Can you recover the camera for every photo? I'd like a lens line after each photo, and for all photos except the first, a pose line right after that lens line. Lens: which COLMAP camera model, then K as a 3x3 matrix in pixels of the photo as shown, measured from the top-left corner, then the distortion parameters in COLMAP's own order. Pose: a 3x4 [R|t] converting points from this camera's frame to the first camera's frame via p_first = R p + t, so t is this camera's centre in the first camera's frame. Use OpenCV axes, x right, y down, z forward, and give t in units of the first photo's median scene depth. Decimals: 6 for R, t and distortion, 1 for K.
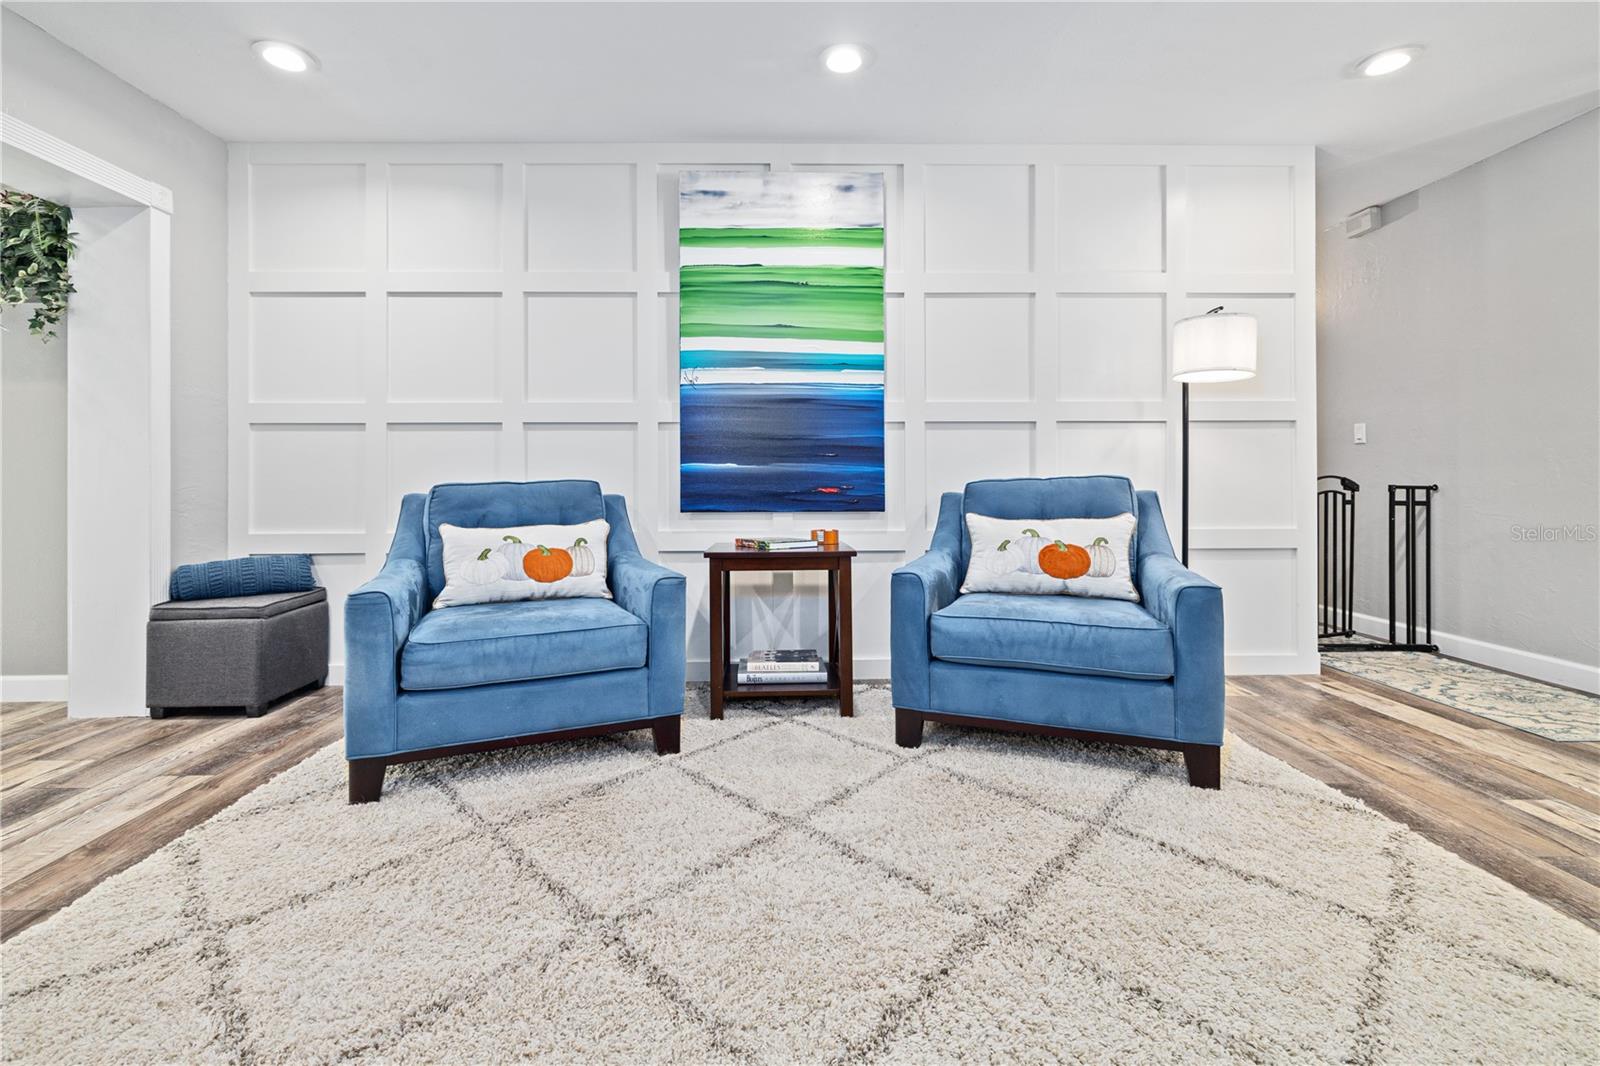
lens RADIAL K [[680.3, 0, 798.5], [0, 680.3, 495.5], [0, 0, 1]] dist [-0.000227, -0.000560]
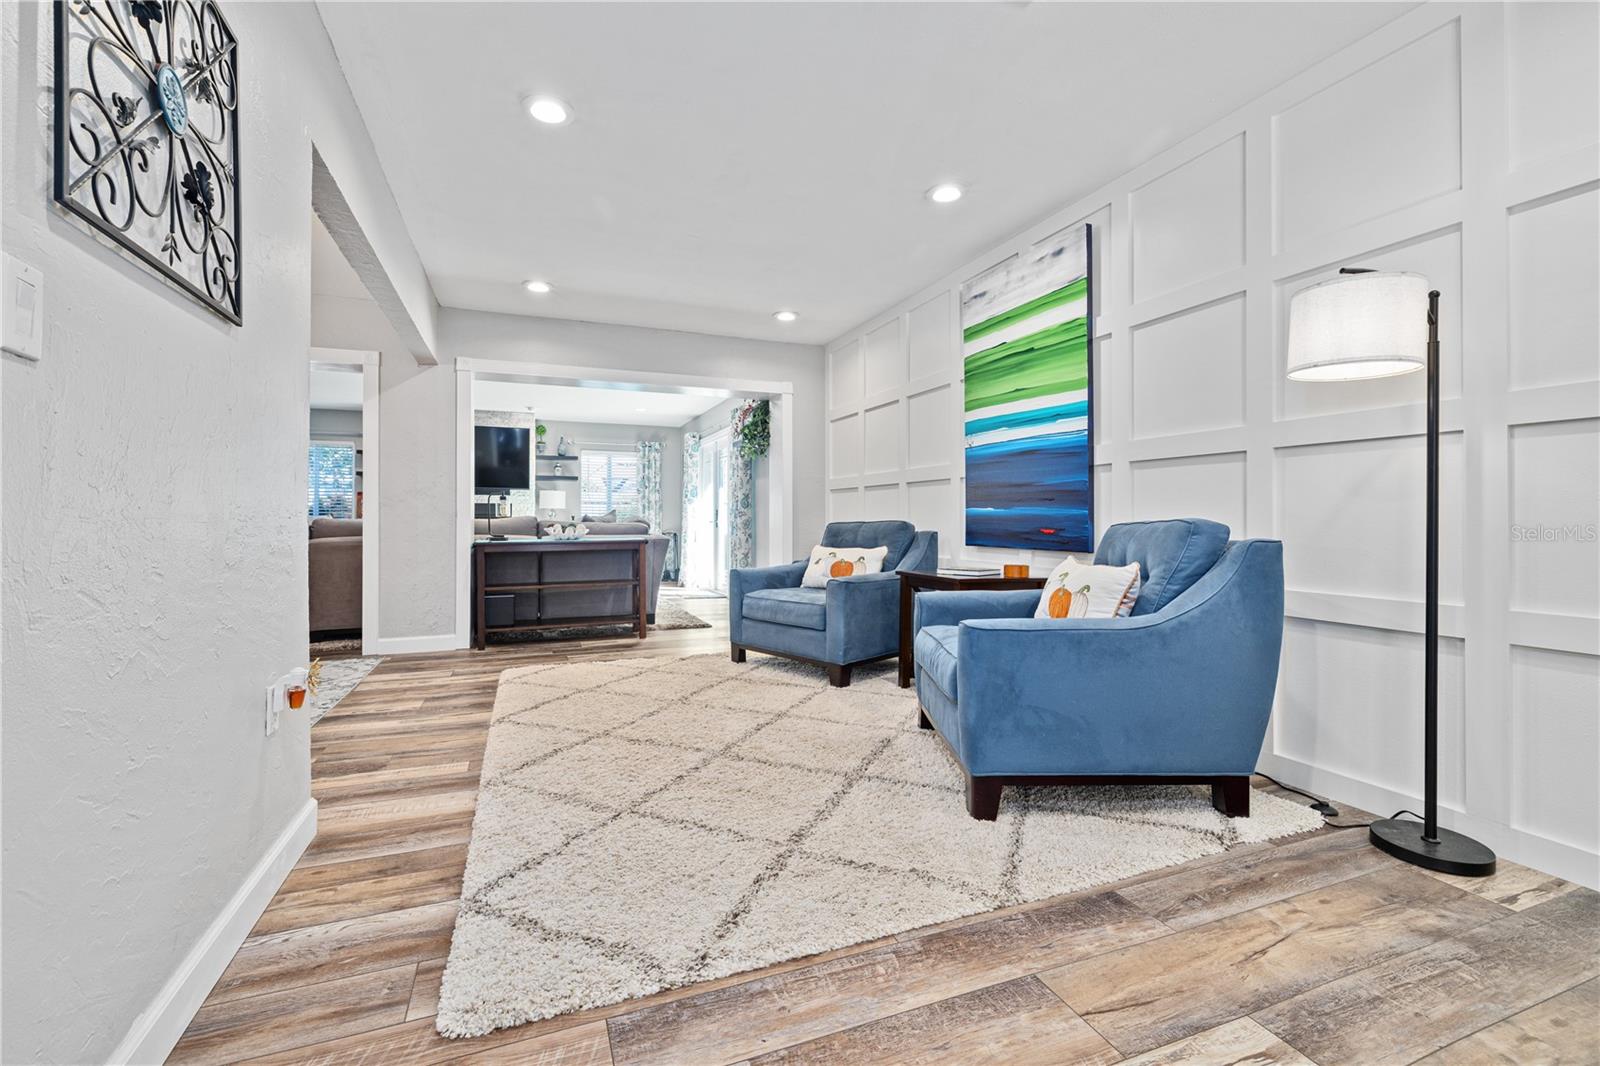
lens RADIAL K [[692.1, 0, 777.8], [0, 692.1, 538.0], [0, 0, 1]] dist [-0.000235, -0.000110]
pose [[0.328293, 0.031804, -0.944040, 0.974260], [-0.014311, 0.999486, 0.028696, -0.022948], [0.944467, 0.004090, 0.328579, 0.218930]]
